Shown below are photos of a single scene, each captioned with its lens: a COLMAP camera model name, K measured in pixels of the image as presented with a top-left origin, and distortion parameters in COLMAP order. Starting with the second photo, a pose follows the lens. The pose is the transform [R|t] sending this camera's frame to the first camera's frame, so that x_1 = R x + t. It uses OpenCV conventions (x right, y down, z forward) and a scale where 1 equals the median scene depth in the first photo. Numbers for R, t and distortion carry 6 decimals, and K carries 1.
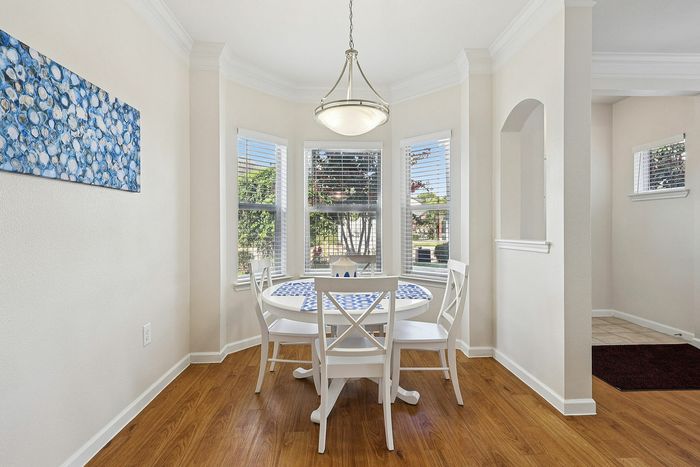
lens RADIAL K [[327.8, 0, 347.7], [0, 327.8, 228.5], [0, 0, 1]] dist [0.001510, -0.000576]
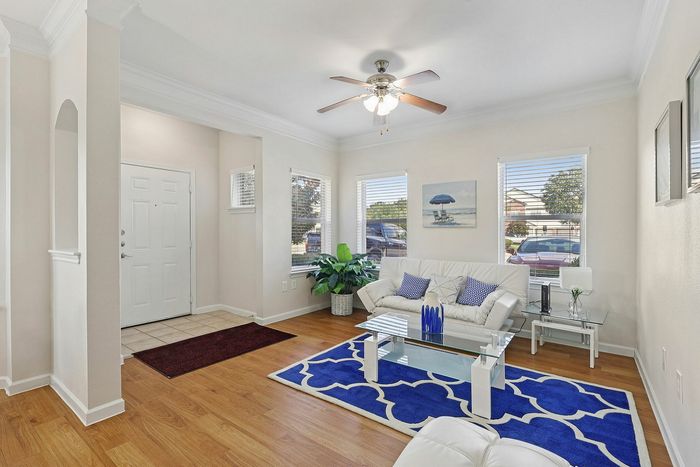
lens RADIAL K [[327.8, 0, 347.7], [0, 327.8, 235.3], [0, 0, 1]] dist [0.001510, -0.000576]
pose [[0.635504, -0.002811, 0.772093, 0.345273], [0.001088, 0.999996, 0.002745, -0.009964], [-0.772097, -0.000904, 0.635504, -0.211620]]
